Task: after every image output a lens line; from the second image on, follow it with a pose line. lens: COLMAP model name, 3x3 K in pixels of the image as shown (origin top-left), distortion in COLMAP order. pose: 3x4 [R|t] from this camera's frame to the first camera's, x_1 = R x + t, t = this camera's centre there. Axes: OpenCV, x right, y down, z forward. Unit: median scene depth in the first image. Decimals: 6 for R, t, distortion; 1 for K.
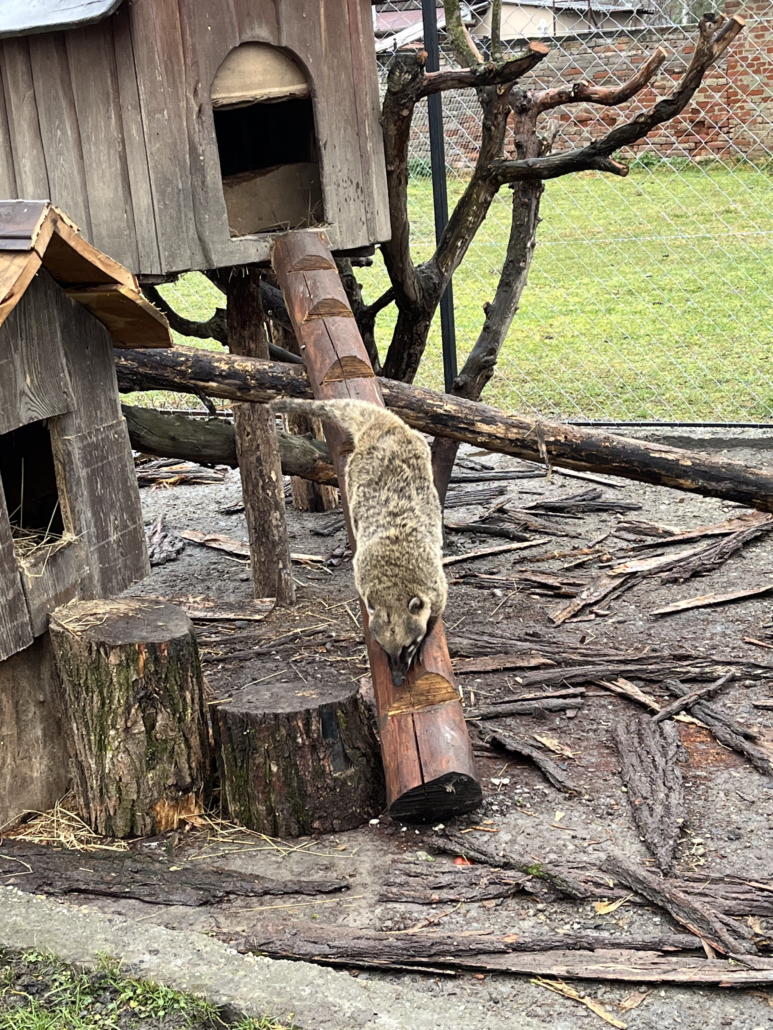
lens RADIAL K [[1618.4, 0, 386.5], [0, 1618.4, 515.0], [0, 0, 1]] dist [0.132008, -0.307081]
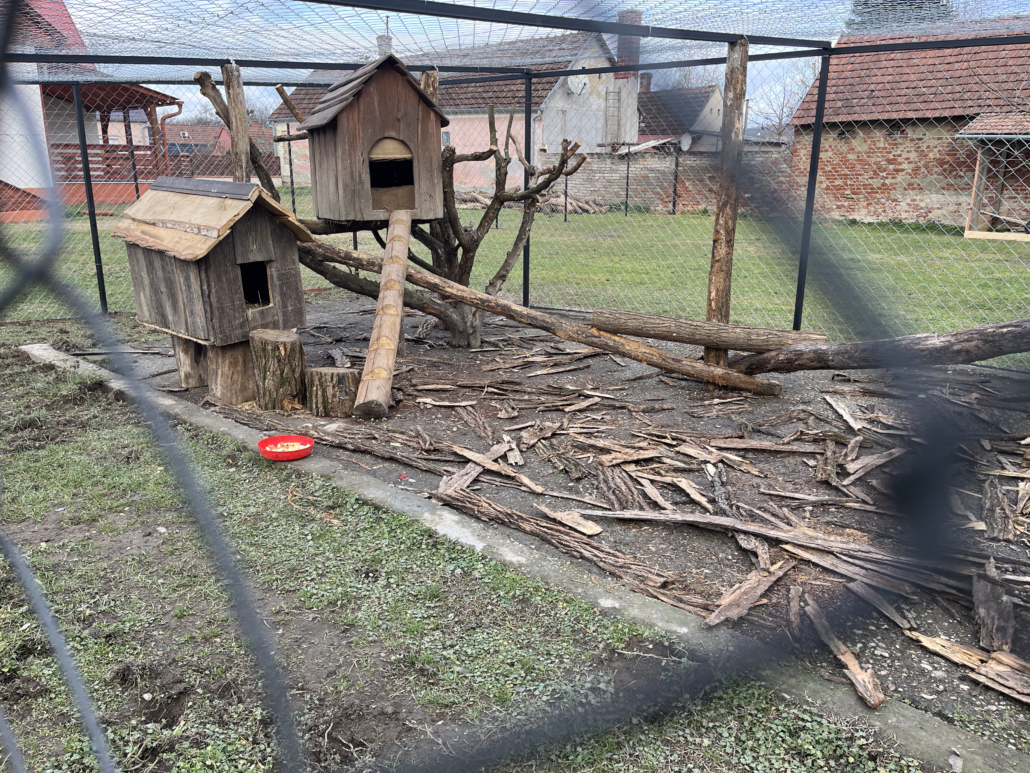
lens RADIAL K [[777.4, 0, 501.6], [0, 777.4, 385.1], [0, 0, 1]] dist [0.096749, -0.173551]
pose [[0.972800, 0.131047, -0.191014, 0.420561], [-0.128039, 0.991372, 0.028058, 0.054730], [0.193043, -0.002838, 0.981186, -0.232075]]
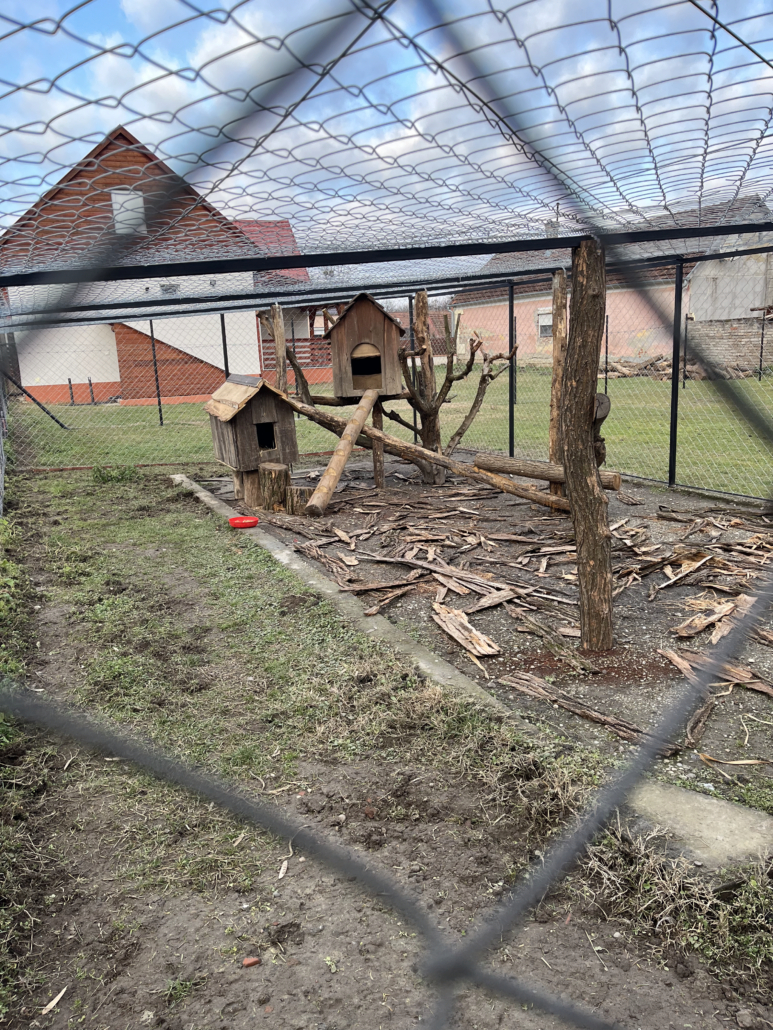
lens RADIAL K [[778.9, 0, 386.5], [0, 778.9, 515.0], [0, 0, 1]] dist [0.112208, -0.149798]
pose [[0.811199, 0.159591, -0.562571, 1.216268], [-0.167079, 0.985189, 0.038560, 0.054995], [0.560393, 0.062714, 0.825849, -0.603409]]
